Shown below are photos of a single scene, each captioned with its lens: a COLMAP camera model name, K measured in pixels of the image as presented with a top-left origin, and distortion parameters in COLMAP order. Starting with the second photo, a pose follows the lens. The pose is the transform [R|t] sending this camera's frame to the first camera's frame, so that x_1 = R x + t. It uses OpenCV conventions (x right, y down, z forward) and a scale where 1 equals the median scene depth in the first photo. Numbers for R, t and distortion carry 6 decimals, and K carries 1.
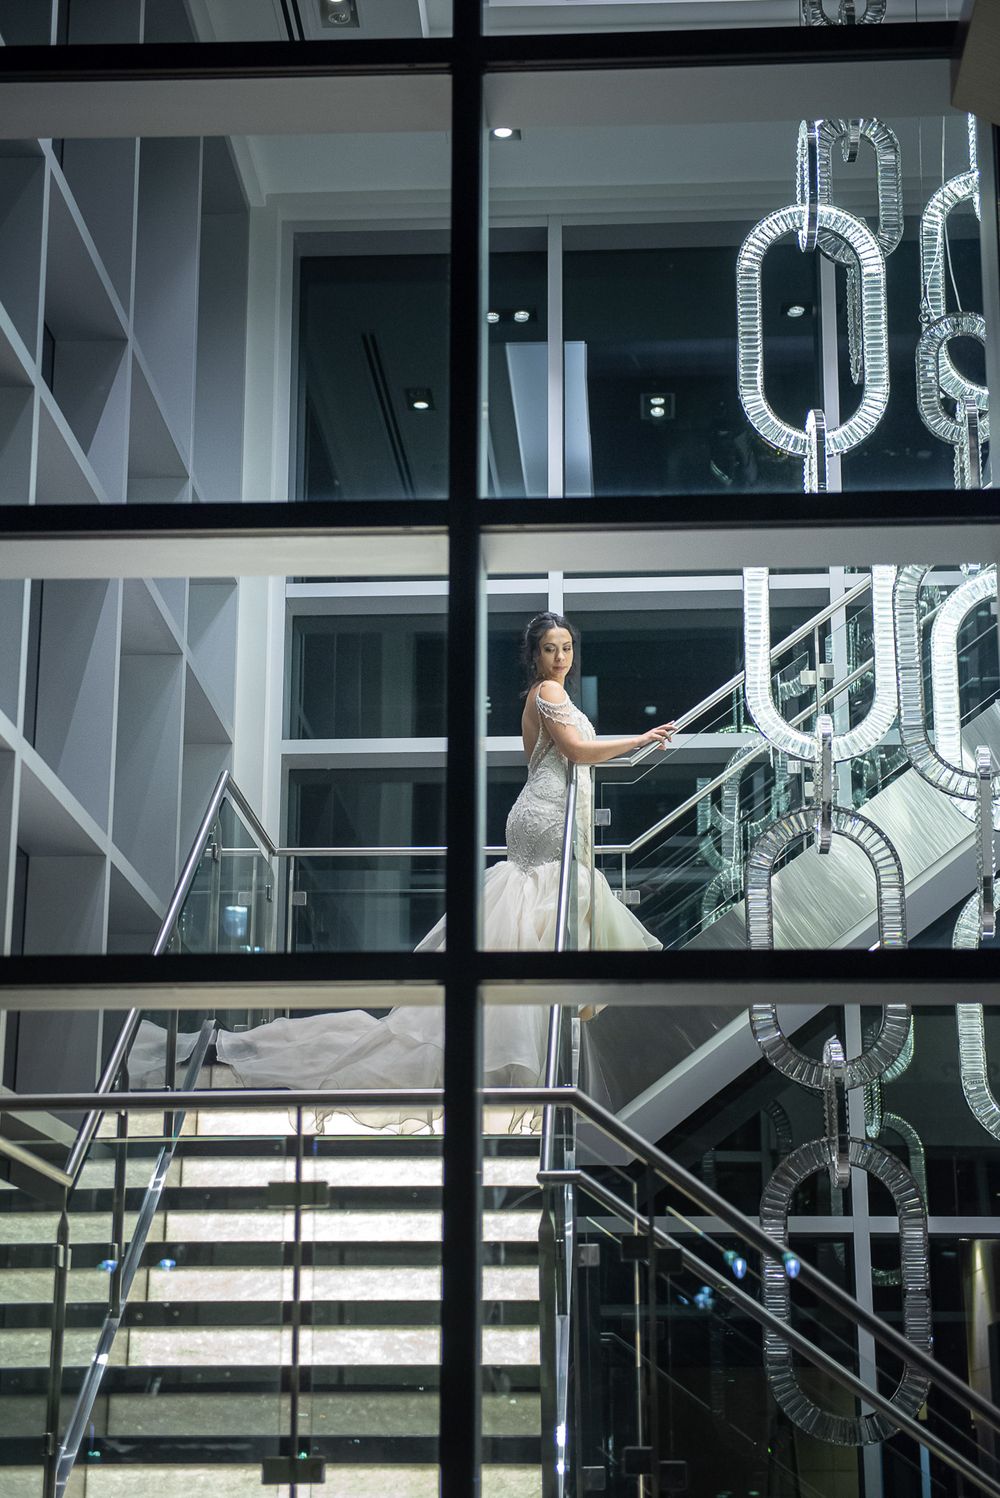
lens RADIAL K [[2641.2, 0, 500.0], [0, 2641.2, 749.0], [0, 0, 1]] dist [-0.012941, -0.047625]
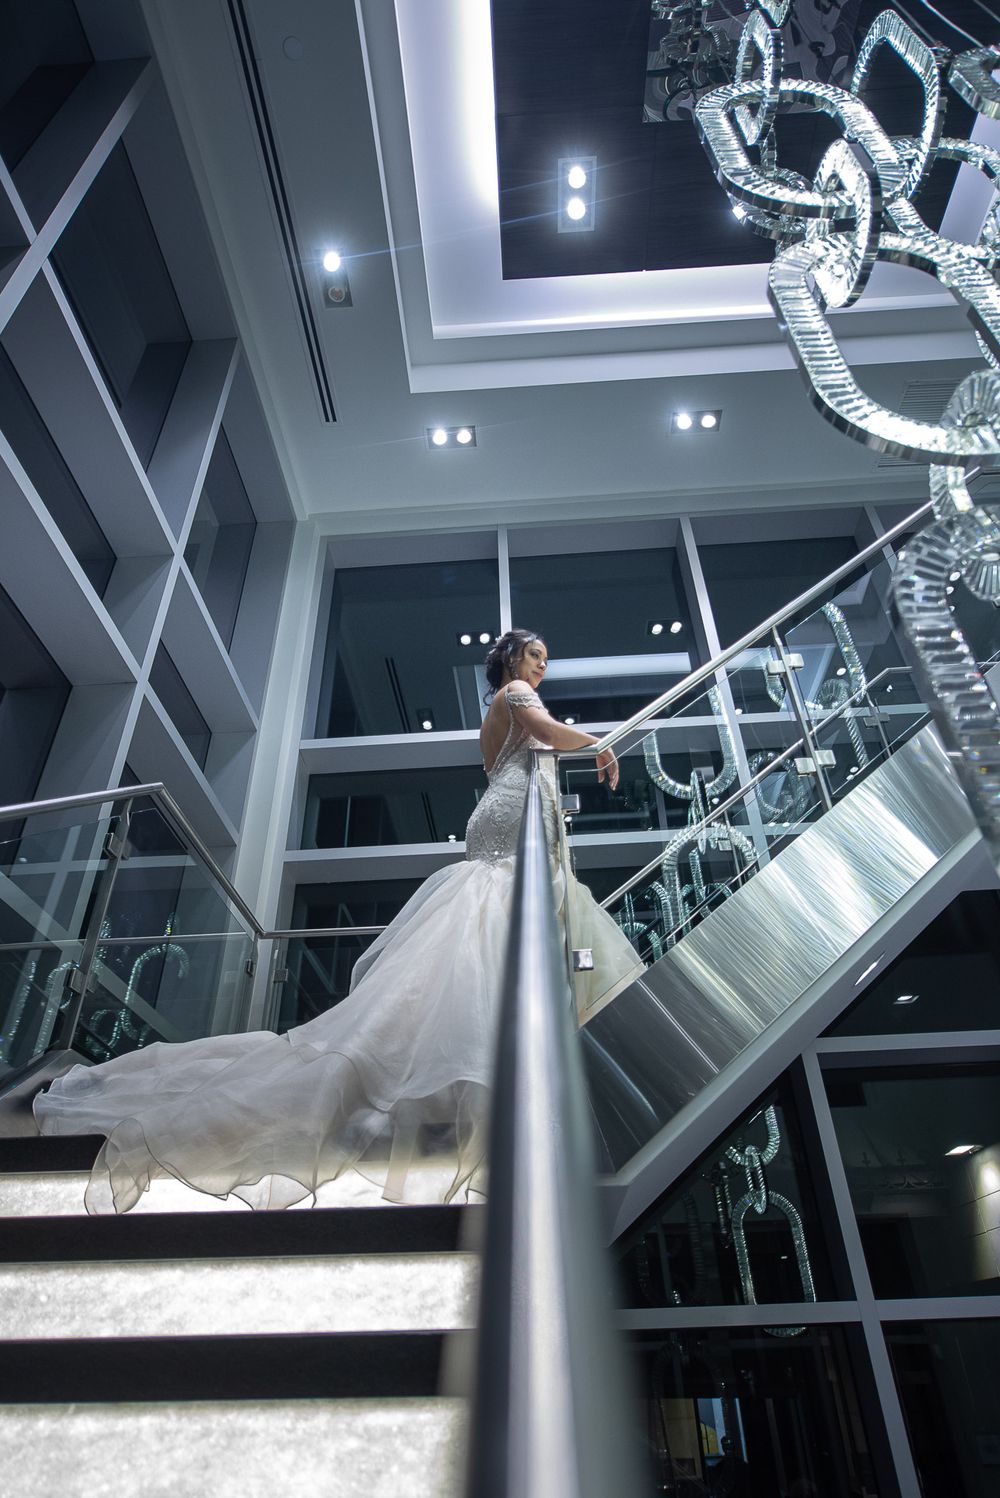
lens RADIAL K [[874.7, 0, 500.0], [0, 874.7, 749.0], [0, 0, 1]] dist [0.000702, -0.000922]
pose [[0.999594, -0.025538, 0.012668, 0.010674], [0.028345, 0.937725, -0.346219, 0.094422], [-0.003038, 0.346438, 0.938068, 0.622837]]
